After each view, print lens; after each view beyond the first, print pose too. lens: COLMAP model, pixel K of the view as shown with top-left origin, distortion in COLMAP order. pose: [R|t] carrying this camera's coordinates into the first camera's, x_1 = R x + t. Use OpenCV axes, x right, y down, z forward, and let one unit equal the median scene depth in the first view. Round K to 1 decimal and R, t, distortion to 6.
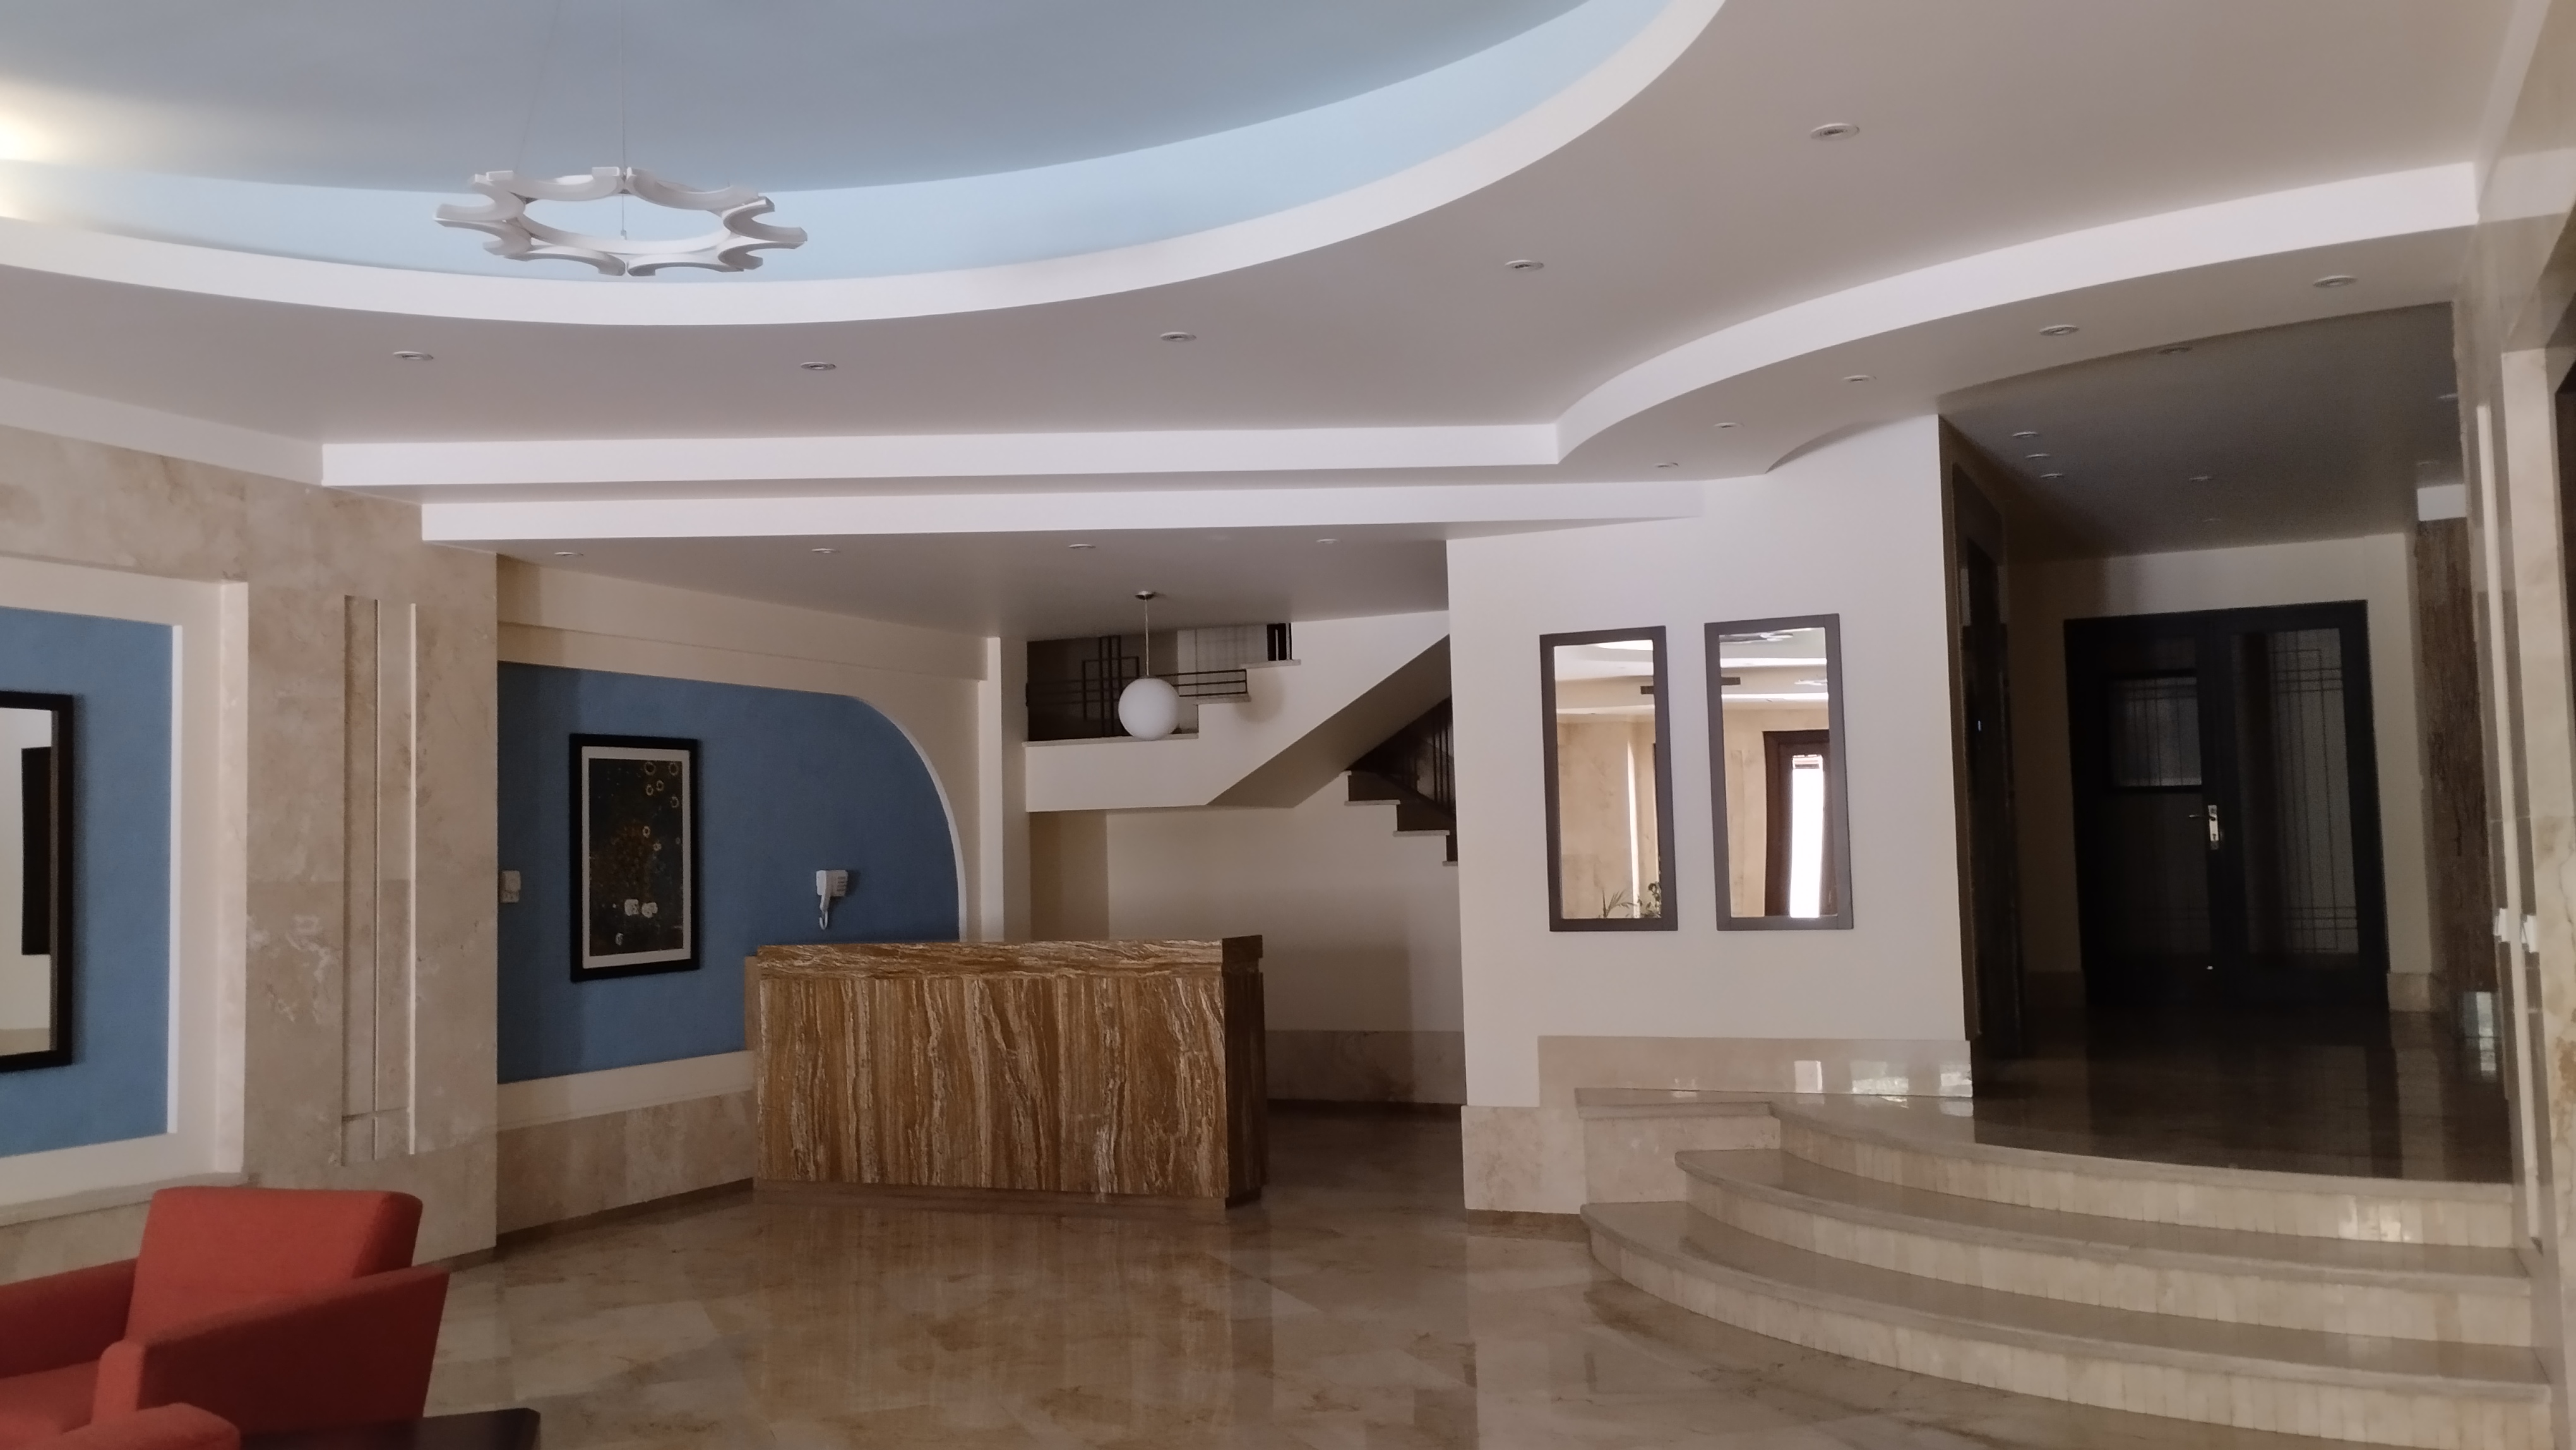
lens RADIAL K [[2148.8, 0, 1288.0], [0, 2148.8, 725.0], [0, 0, 1]] dist [0.046208, -0.006741]
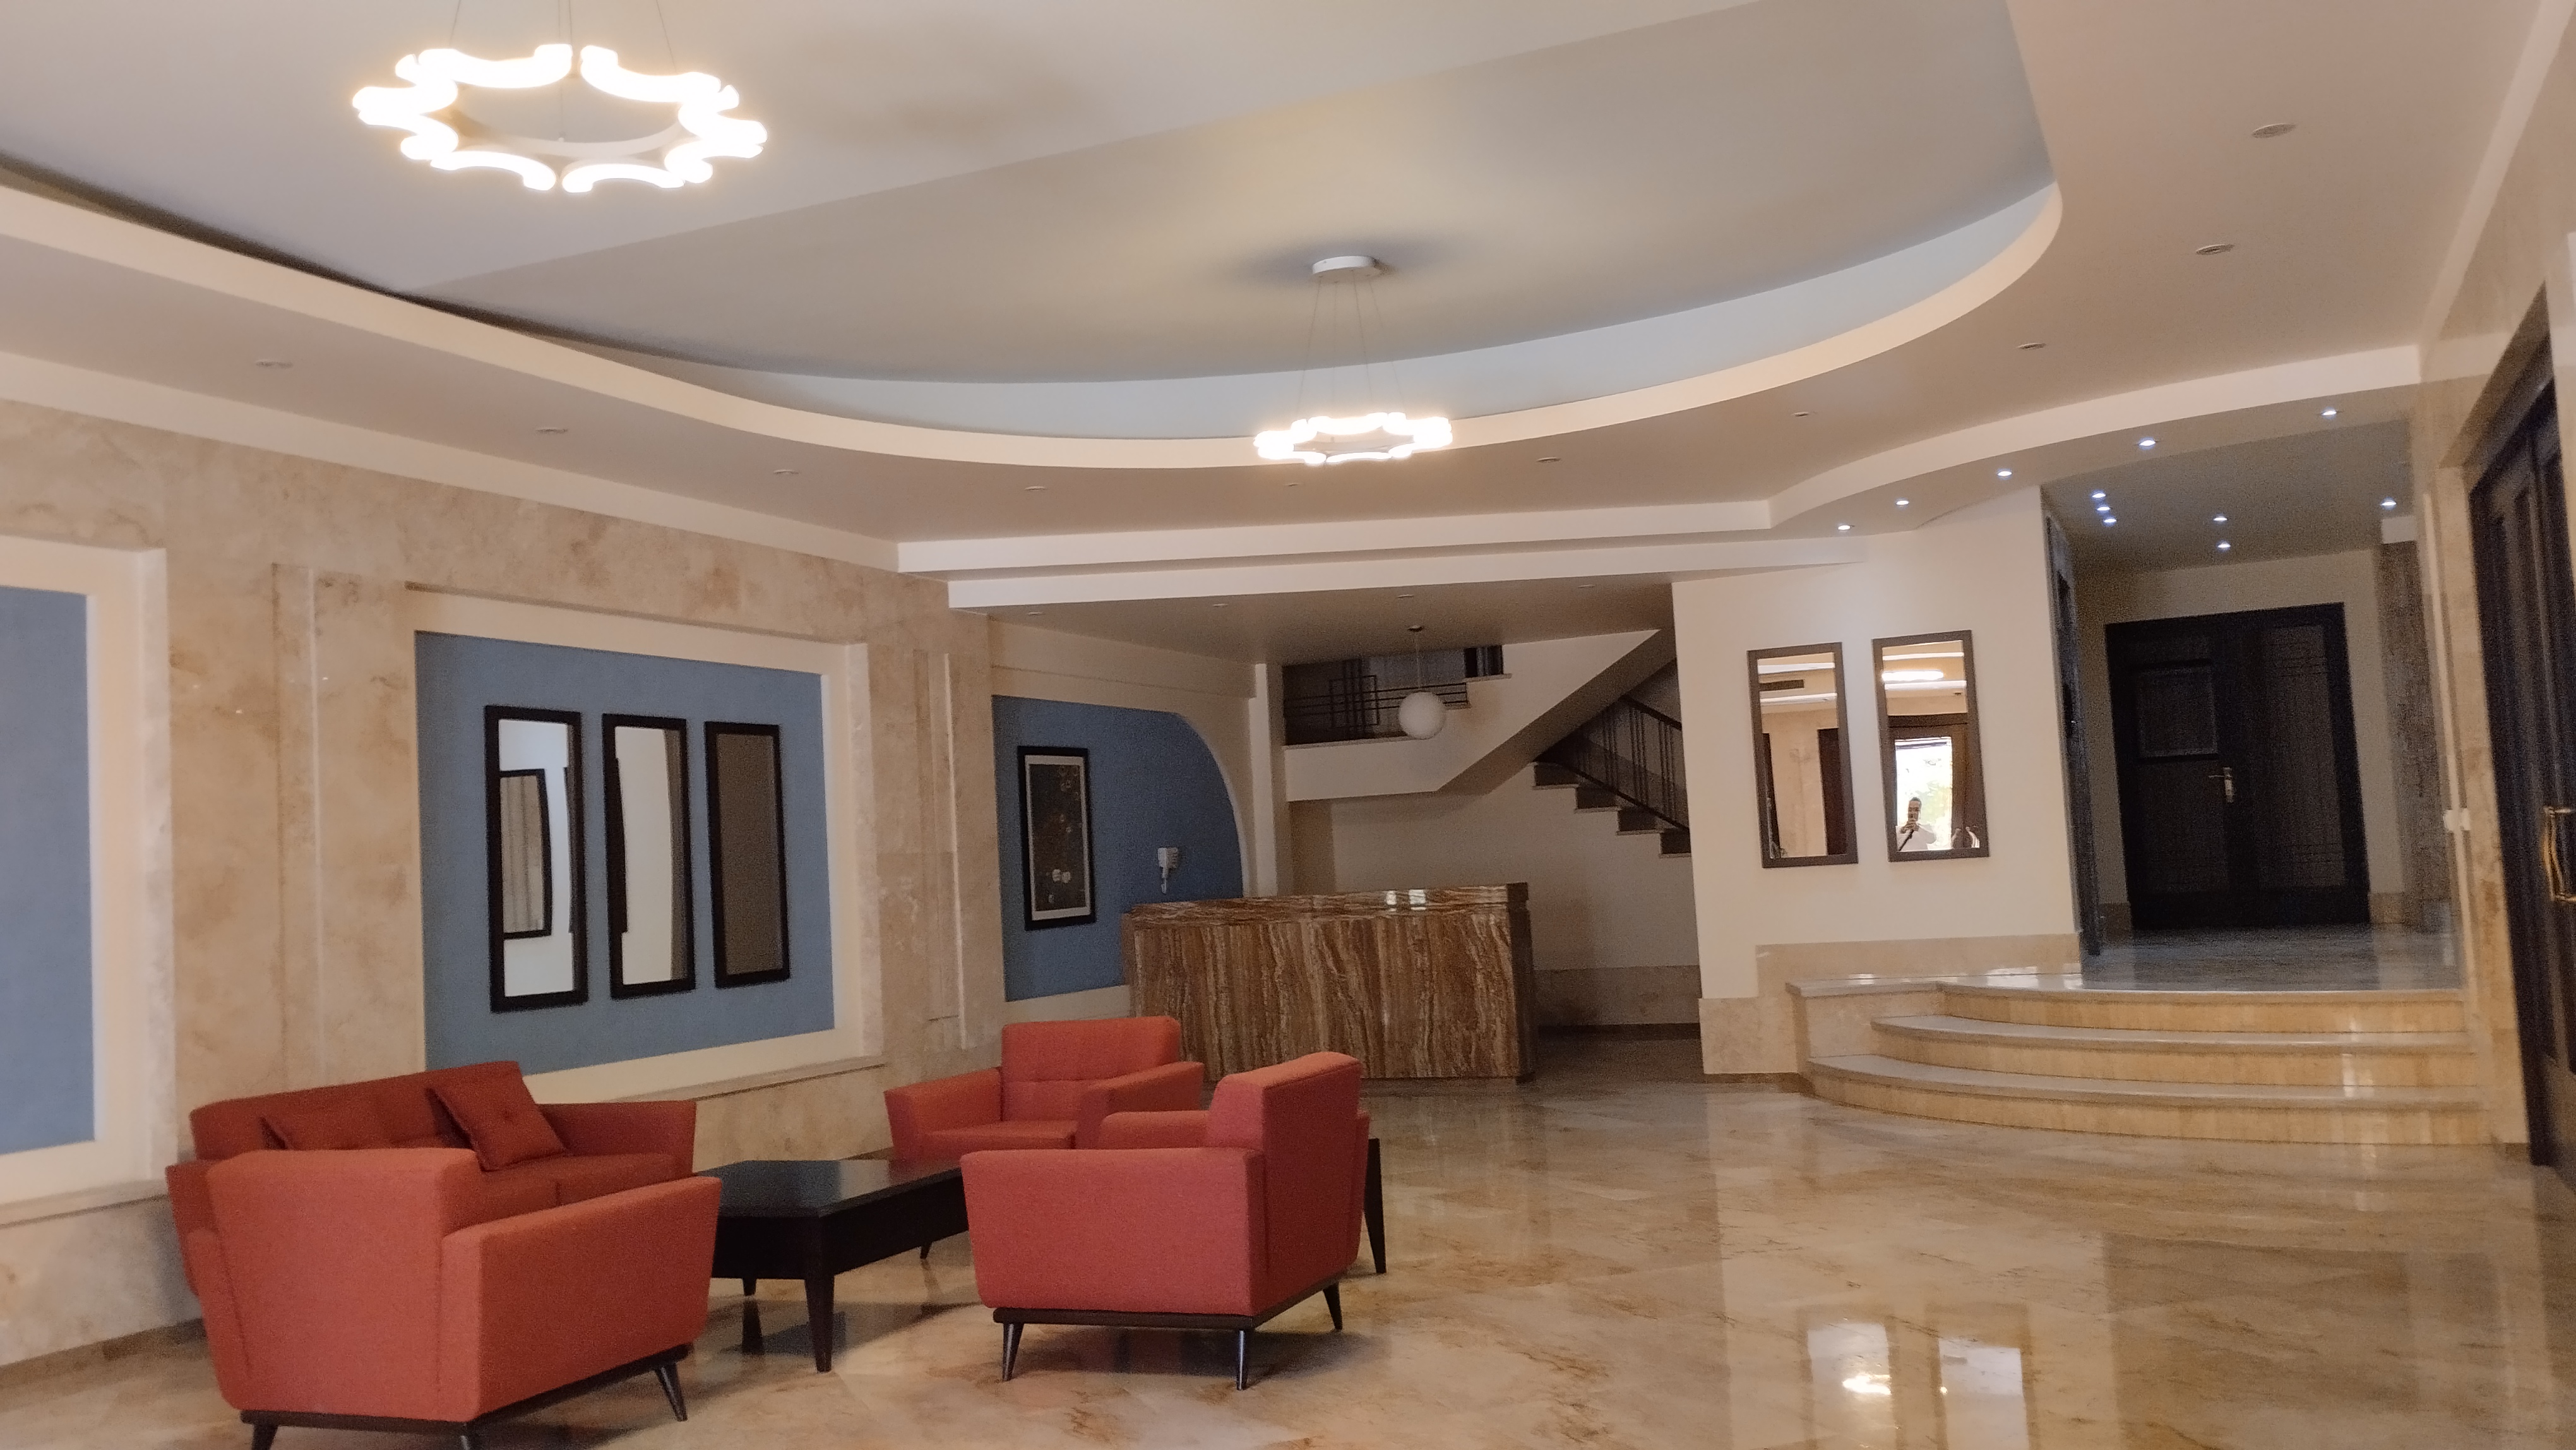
lens RADIAL K [[2148.8, 0, 1288.0], [0, 2148.8, 725.0], [0, 0, 1]] dist [0.046208, -0.006741]
pose [[0.999433, -0.029618, 0.015996, -0.181030], [0.029699, 0.999547, -0.004862, 0.002541], [-0.015845, 0.005334, 0.999860, -0.332377]]
